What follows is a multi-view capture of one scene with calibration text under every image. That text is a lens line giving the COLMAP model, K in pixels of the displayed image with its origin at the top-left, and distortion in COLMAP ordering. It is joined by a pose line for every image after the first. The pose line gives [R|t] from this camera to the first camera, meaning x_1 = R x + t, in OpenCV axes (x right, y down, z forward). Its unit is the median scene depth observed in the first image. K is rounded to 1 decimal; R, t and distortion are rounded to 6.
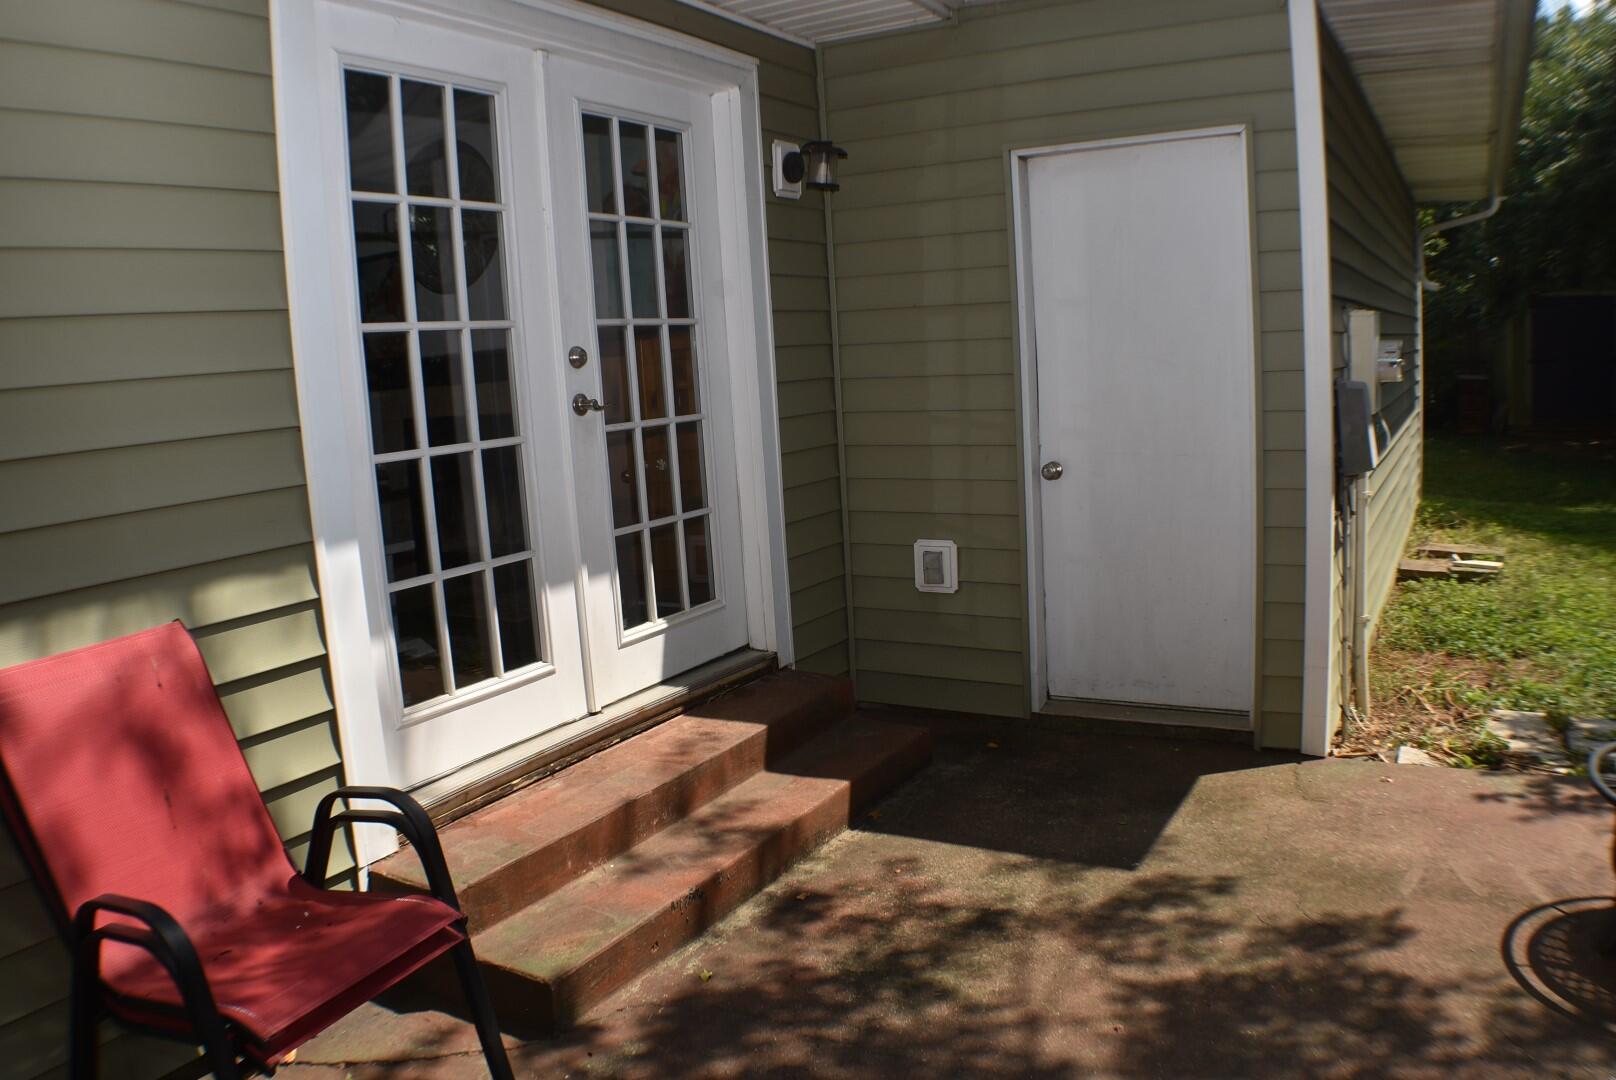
lens RADIAL K [[1195.0, 0, 808.6], [0, 1195.0, 540.5], [0, 0, 1]] dist [-0.196304, 0.055518]
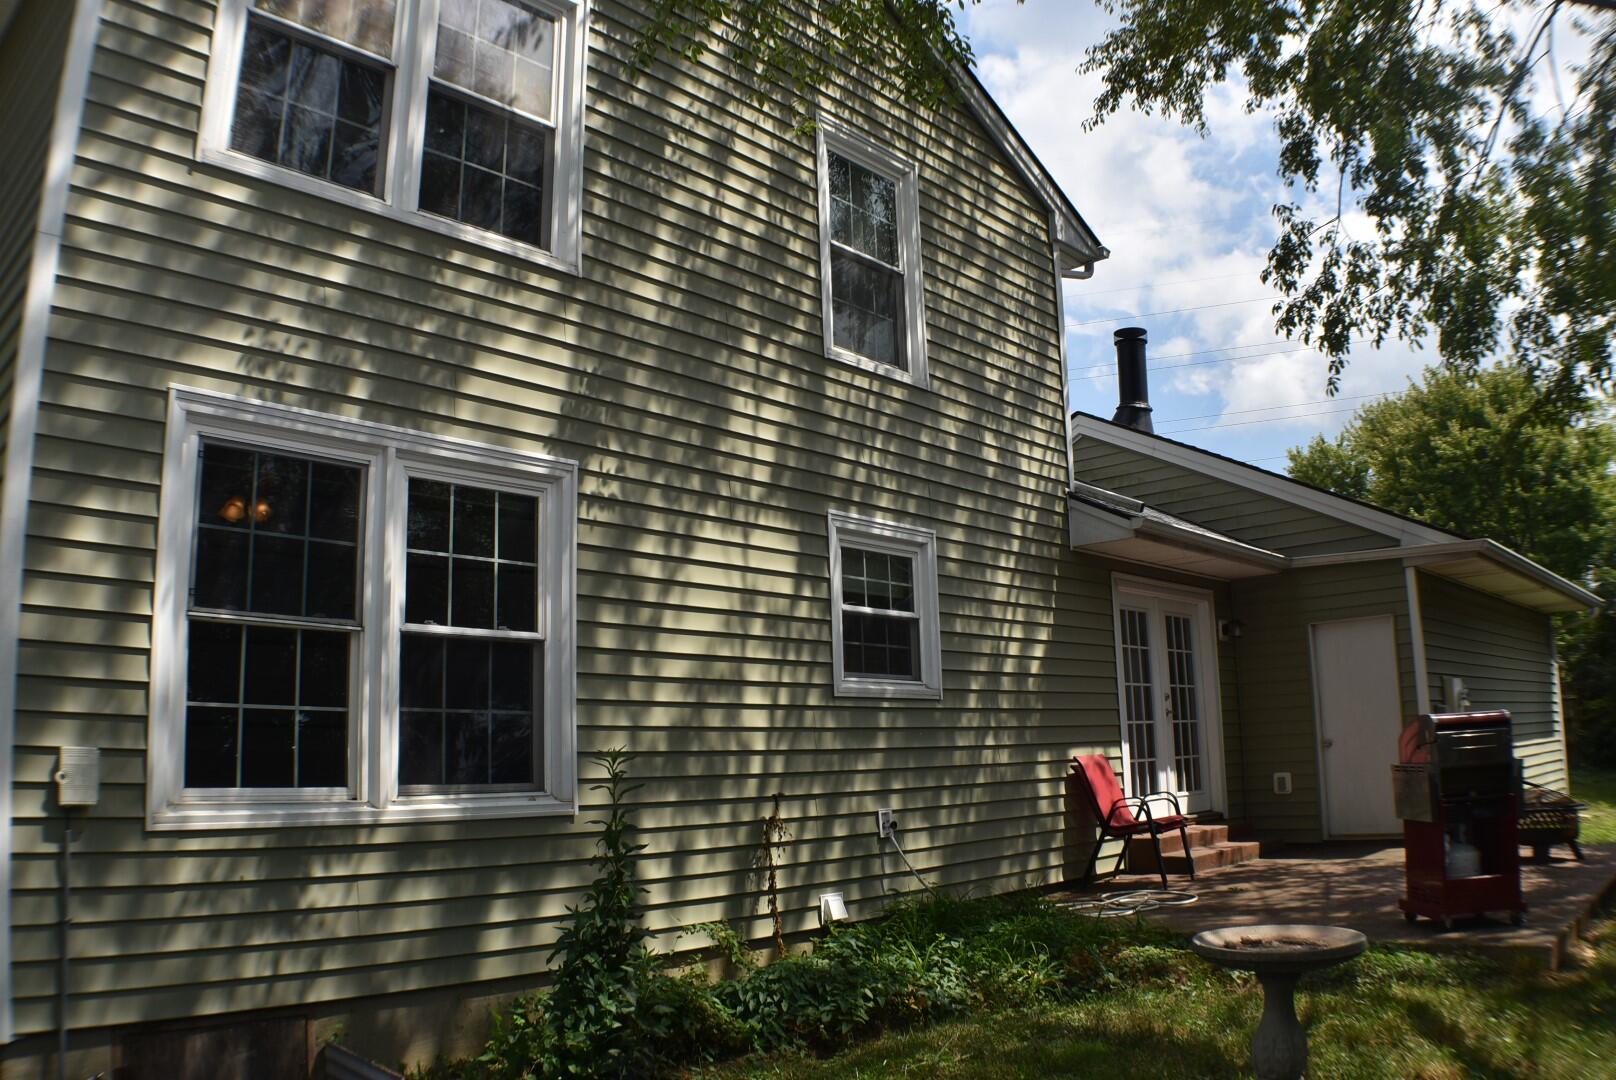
lens RADIAL K [[1195.0, 0, 809.2], [0, 1195.0, 539.9], [0, 0, 1]] dist [-0.196304, 0.055518]
pose [[0.973155, -0.007391, -0.230030, -0.353351], [-0.065476, 0.949292, -0.307503, 0.399454], [0.220638, 0.314310, 0.923324, -1.880237]]
